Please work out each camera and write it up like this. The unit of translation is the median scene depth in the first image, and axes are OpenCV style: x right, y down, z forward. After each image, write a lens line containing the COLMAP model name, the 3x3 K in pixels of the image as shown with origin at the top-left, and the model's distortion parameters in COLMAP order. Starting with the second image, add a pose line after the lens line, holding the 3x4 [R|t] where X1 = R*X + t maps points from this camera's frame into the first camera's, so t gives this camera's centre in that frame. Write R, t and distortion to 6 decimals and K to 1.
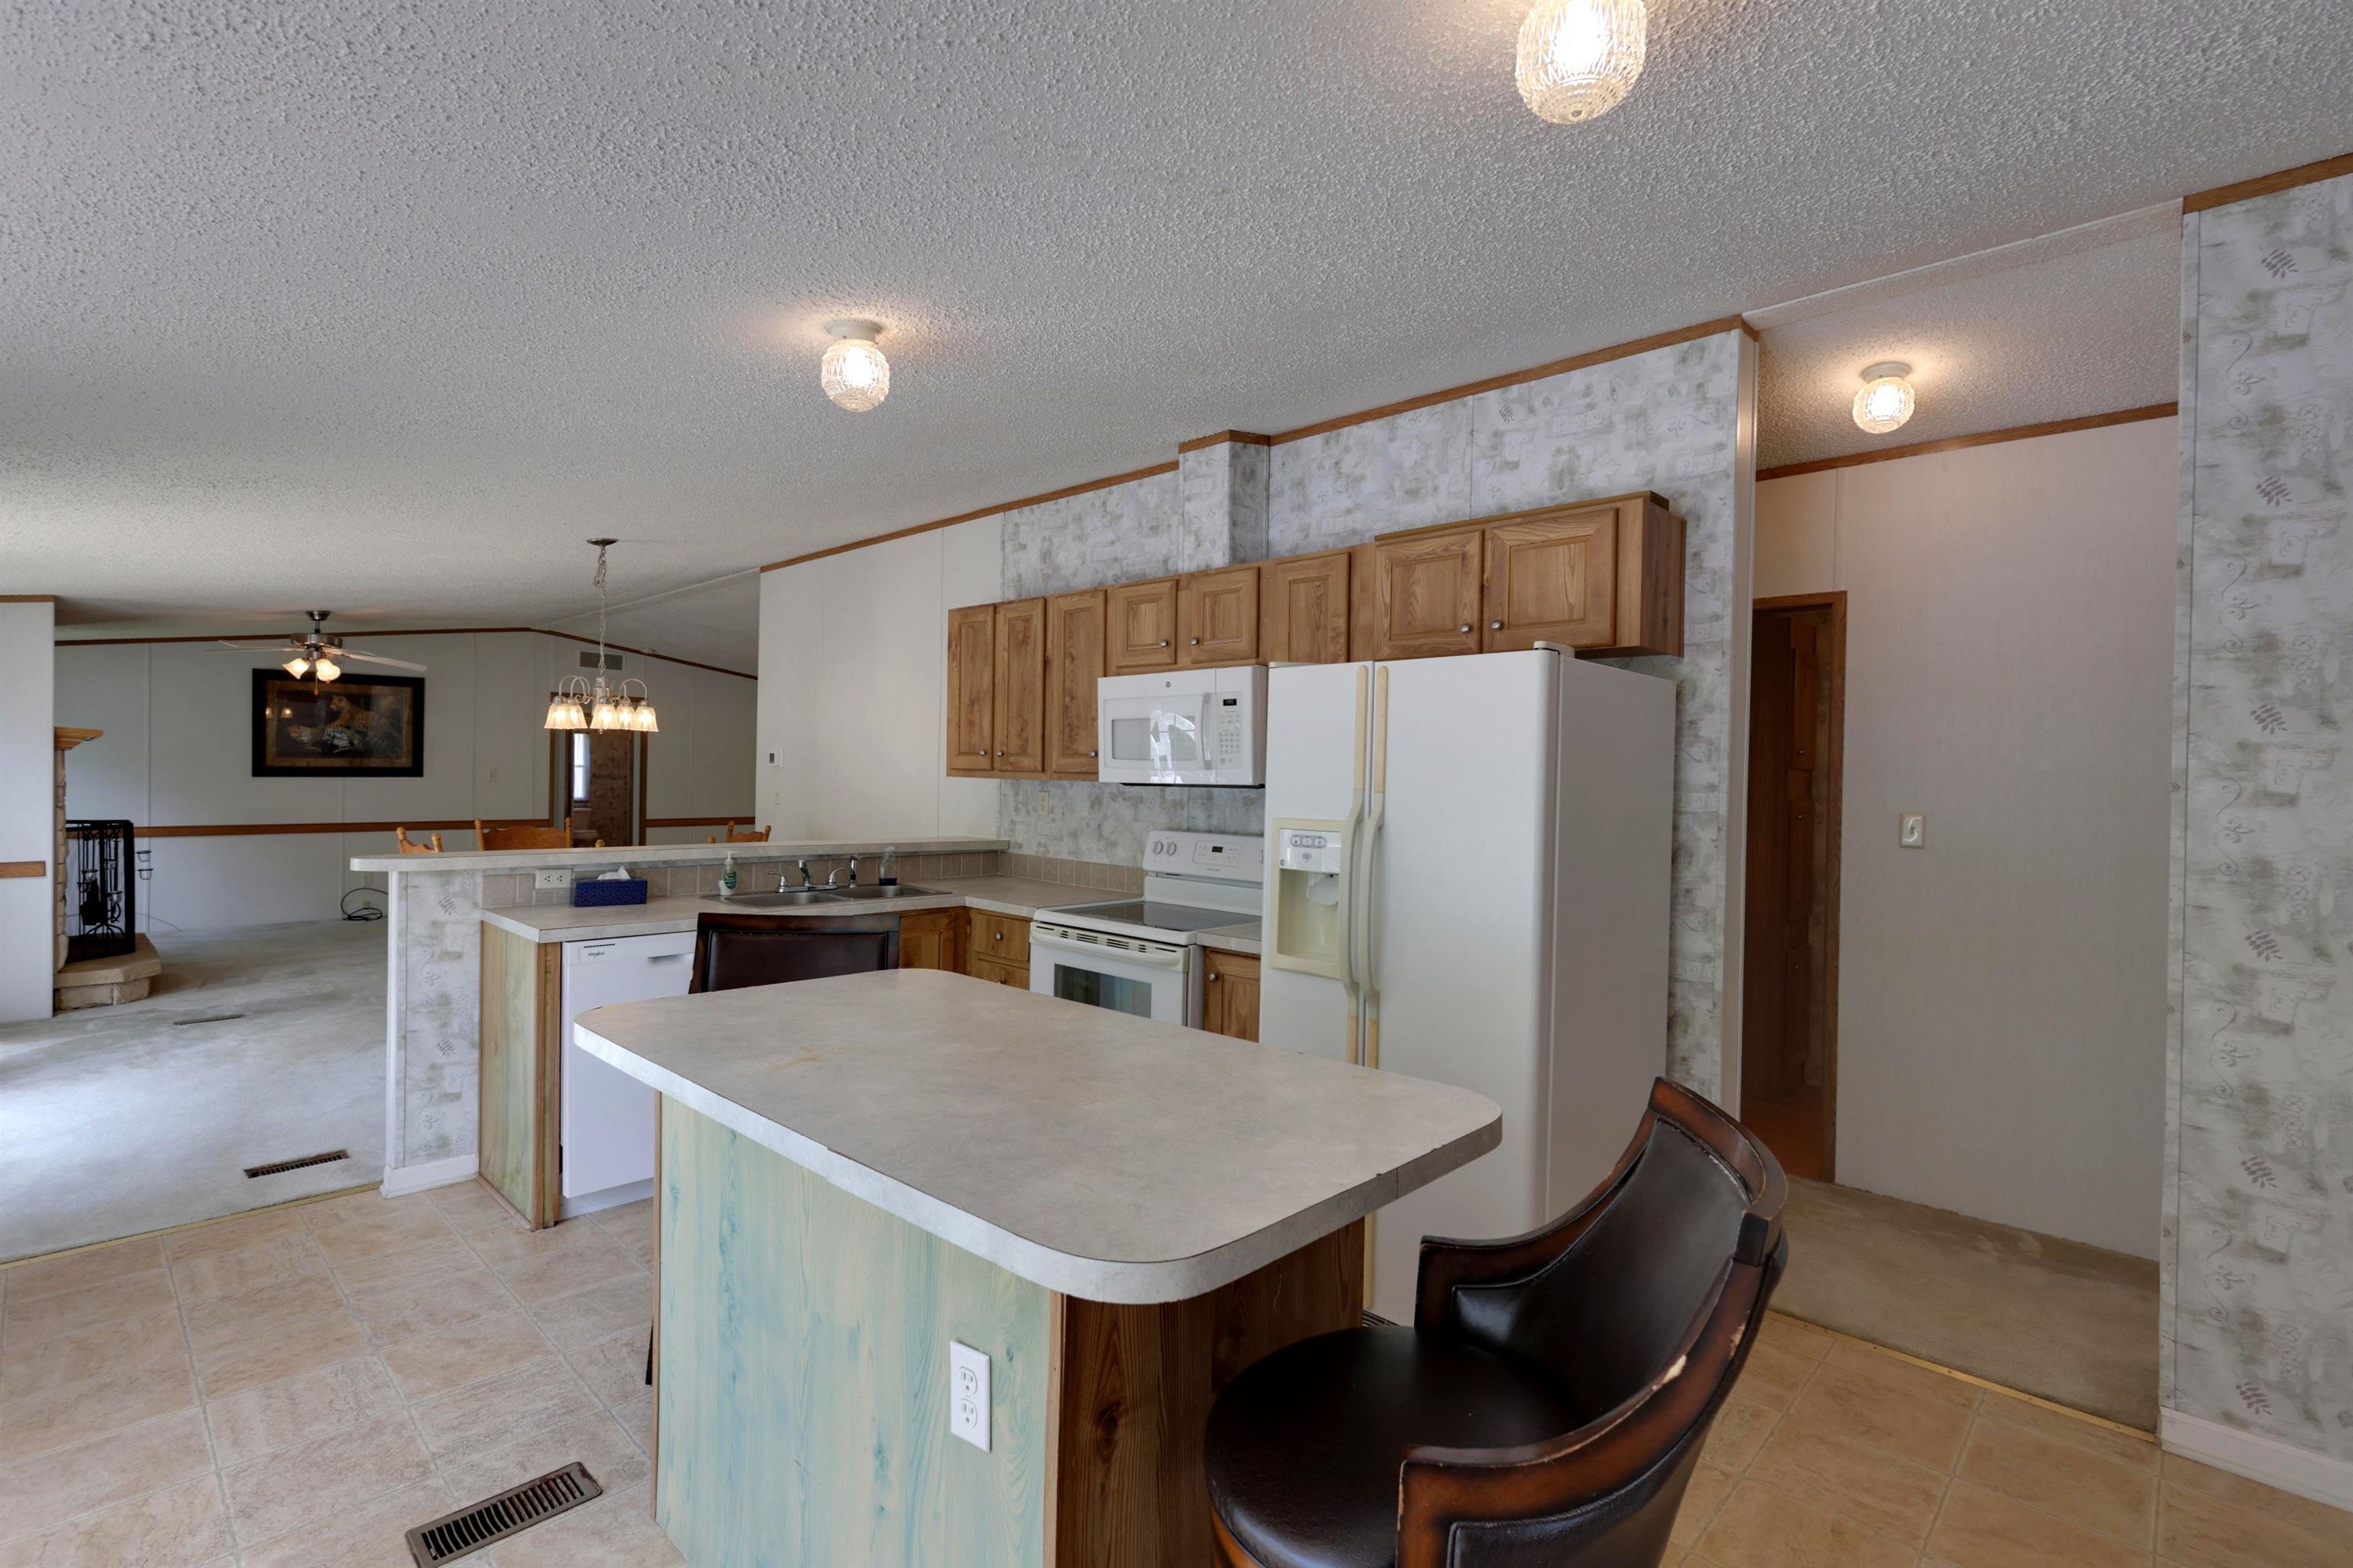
lens RADIAL K [[1080.1, 0, 1176.7], [0, 1080.1, 776.5], [0, 0, 1]] dist [-0.005363, 0.001549]
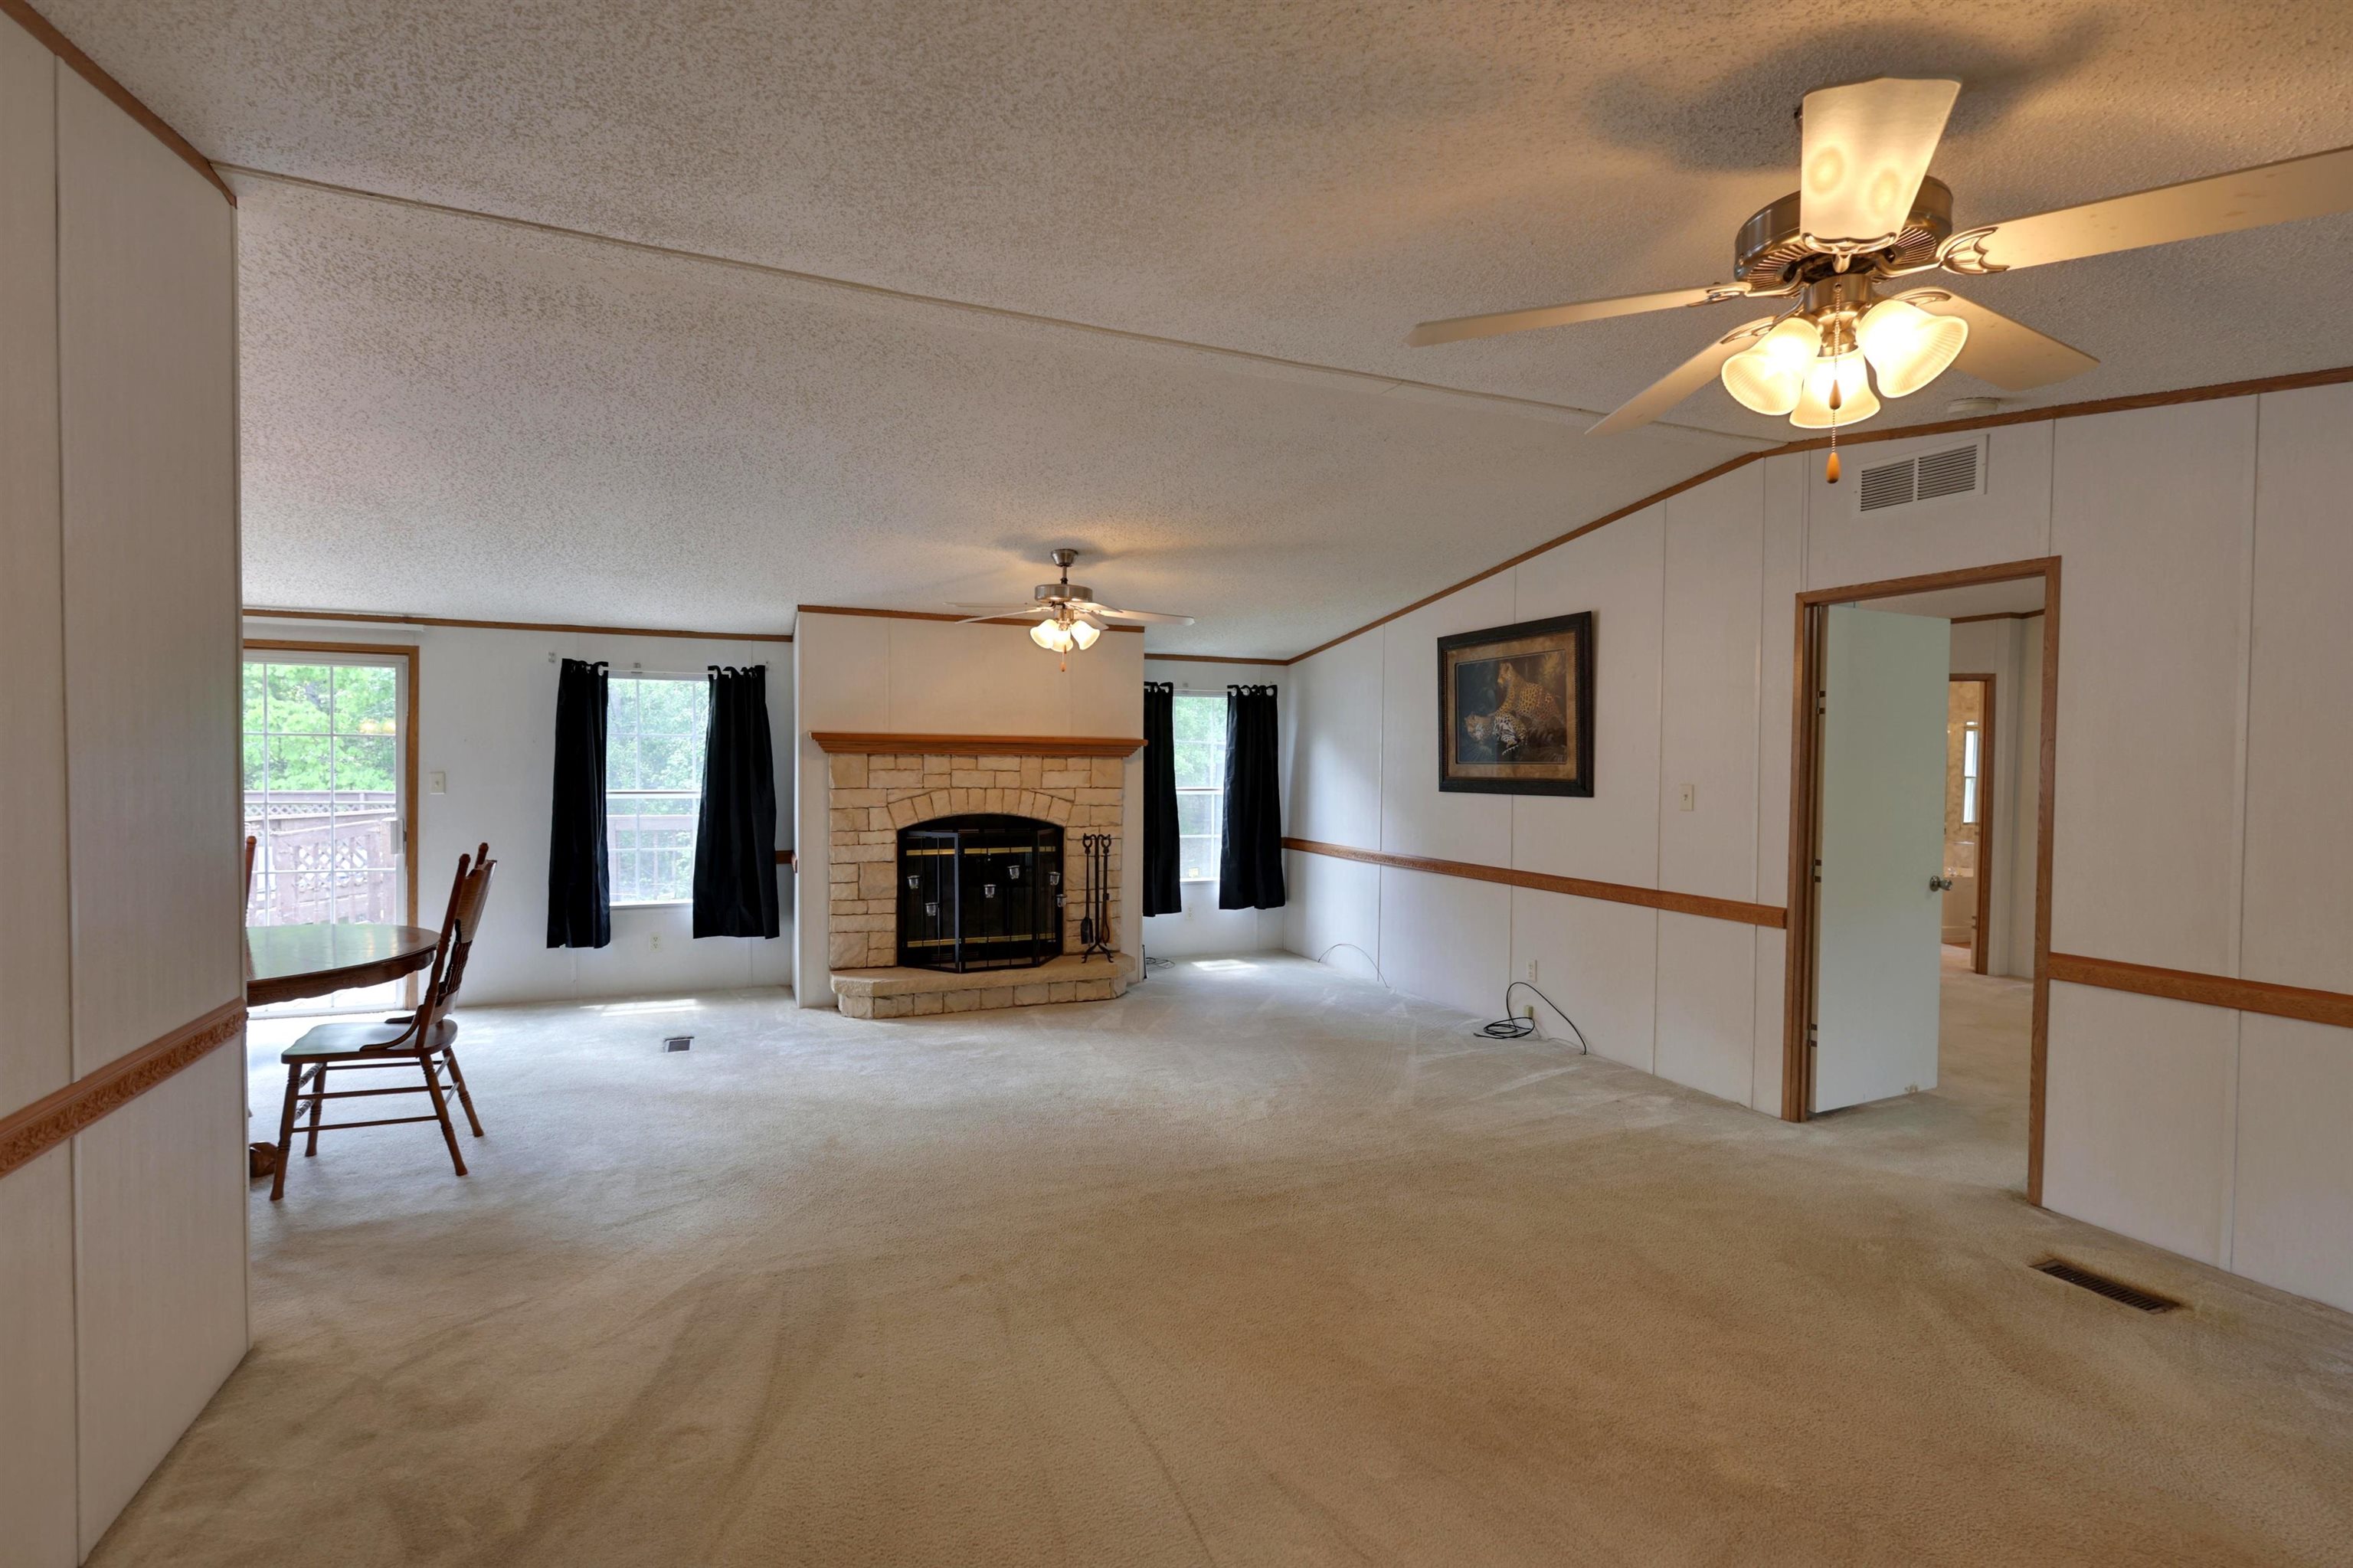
lens RADIAL K [[1080.1, 0, 1170.2], [0, 1080.1, 782.9], [0, 0, 1]] dist [-0.005363, 0.001549]
pose [[-0.393274, 0.000000, -0.919422, -0.267473], [-0.020923, 0.999741, 0.008949, -0.015302], [0.919183, 0.022756, -0.393172, 2.101044]]
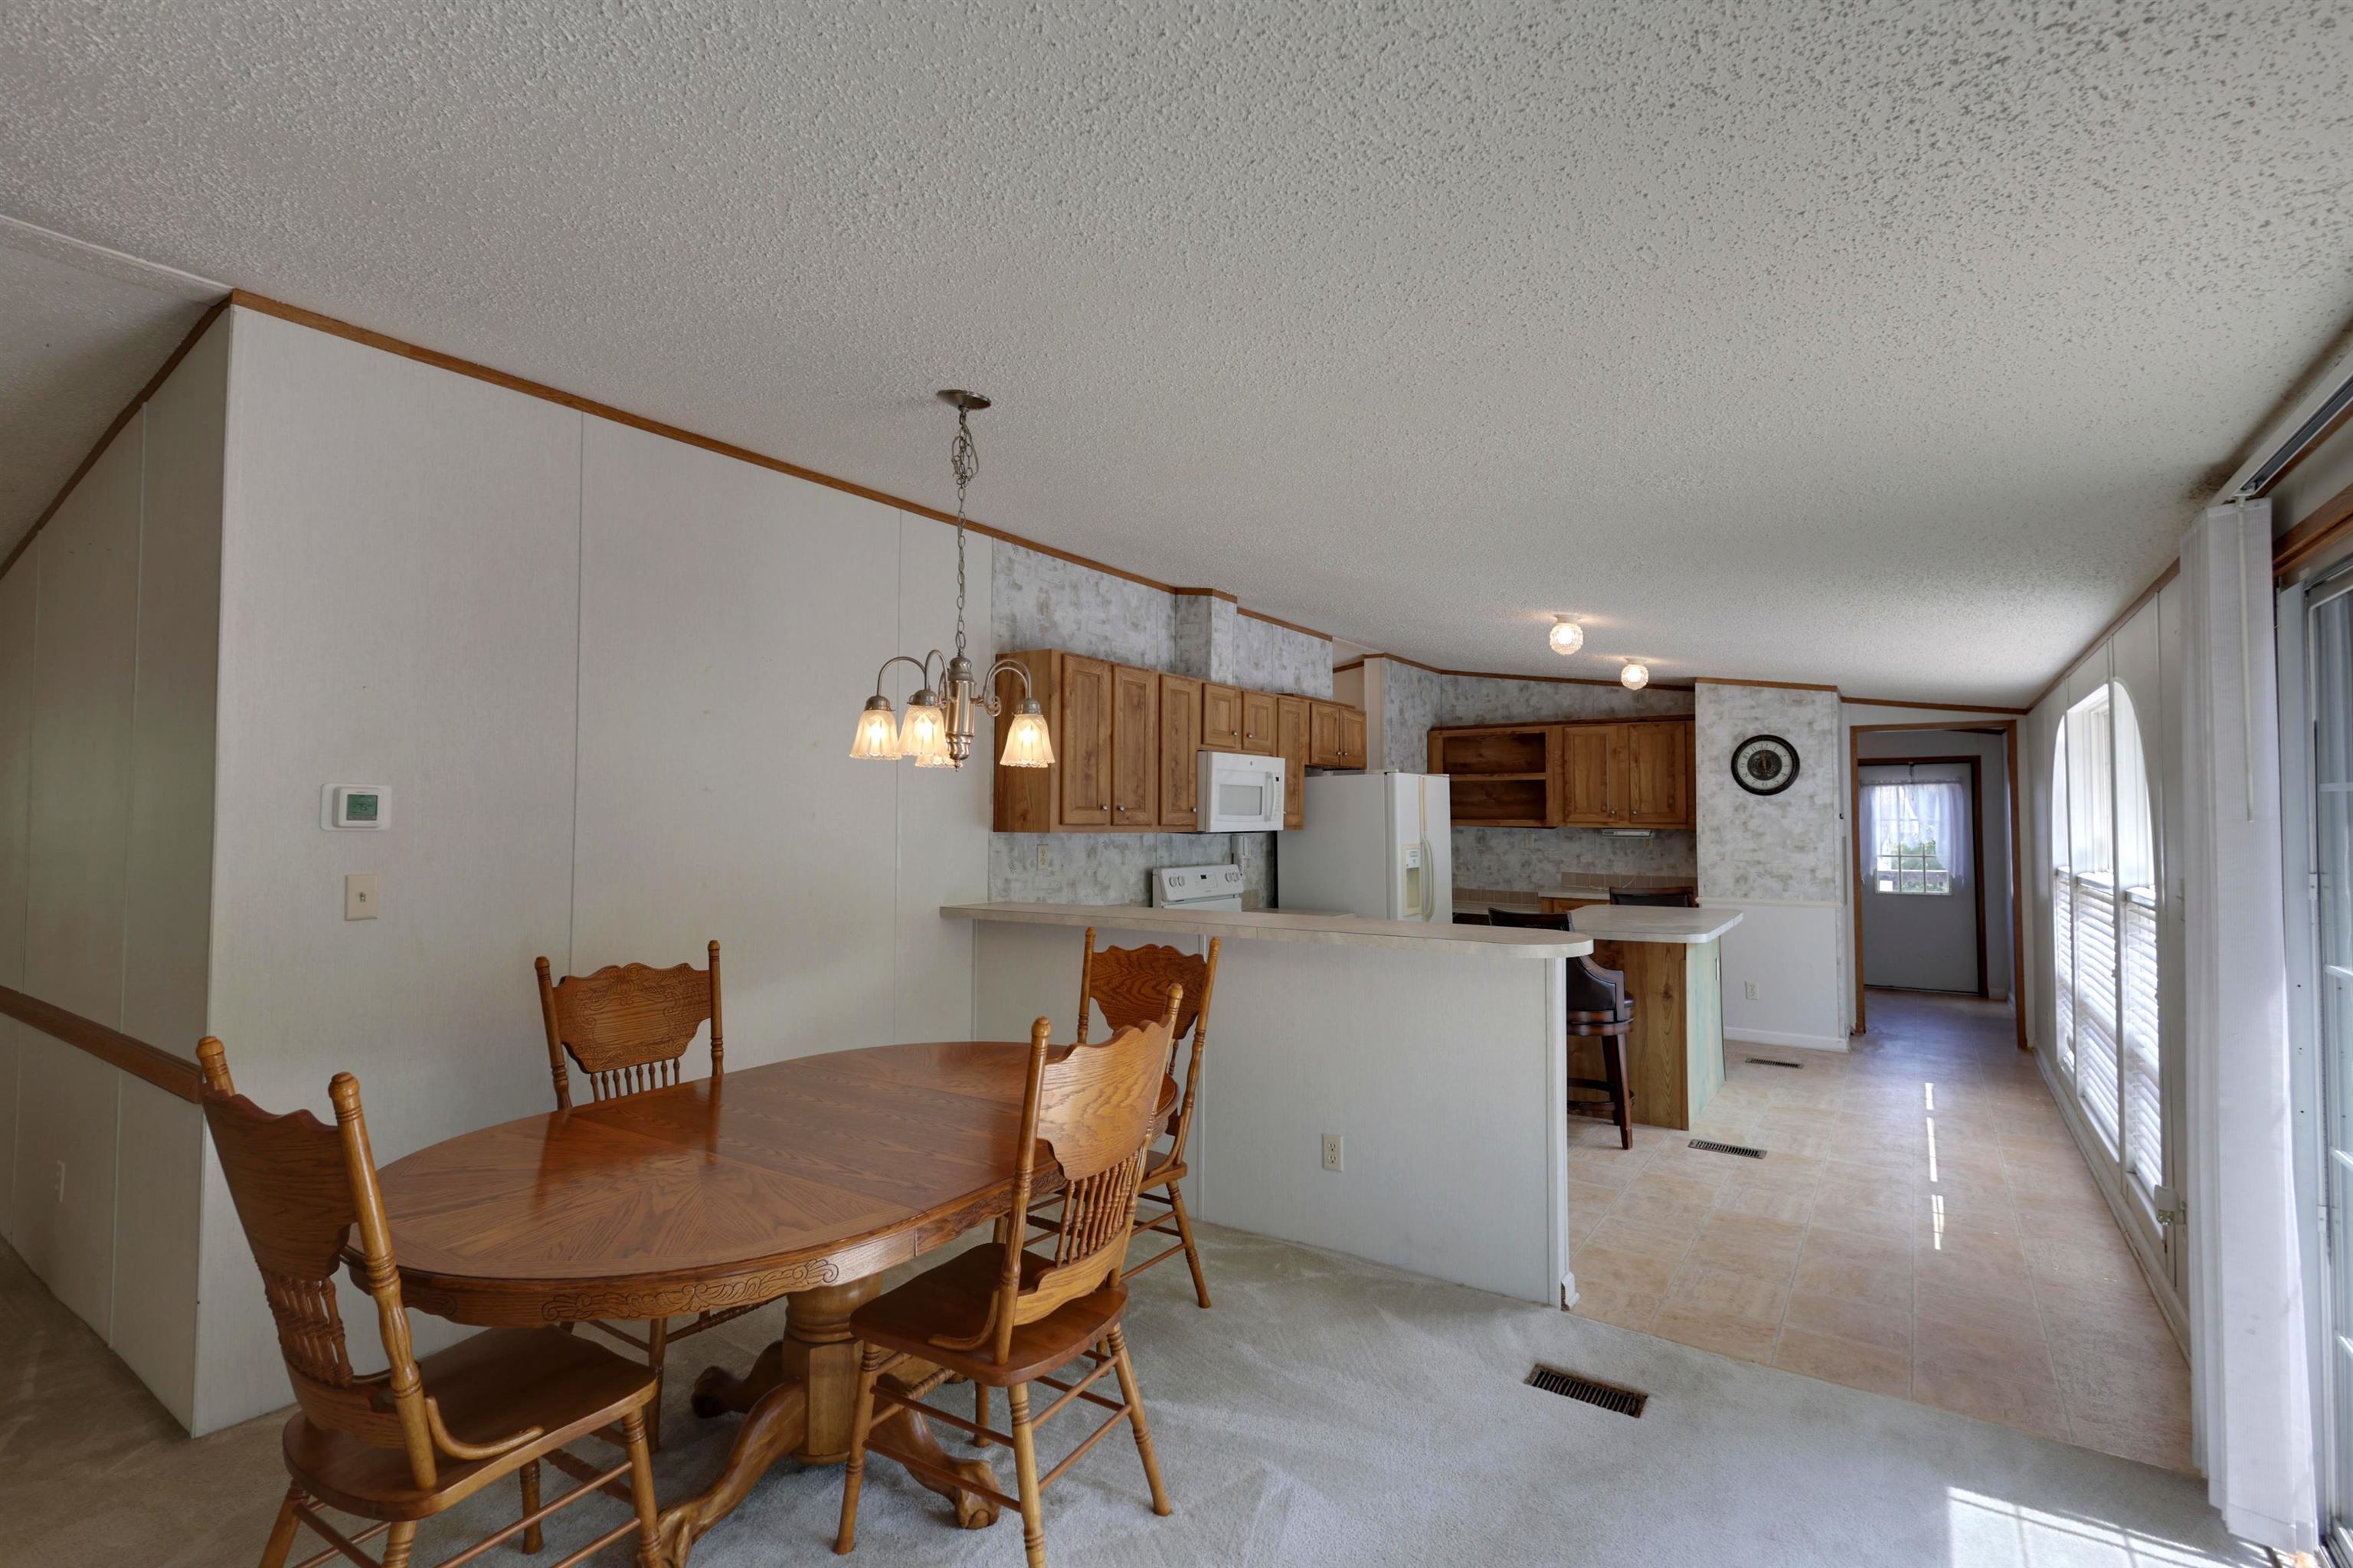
lens RADIAL K [[1080.1, 0, 1174.8], [0, 1080.1, 781.1], [0, 0, 1]] dist [-0.005363, 0.001549]
pose [[-0.159694, 0.017508, 0.987011, -1.177995], [-0.001437, 0.999838, -0.017968, -0.028776], [-0.987166, -0.004287, -0.159643, 1.095634]]
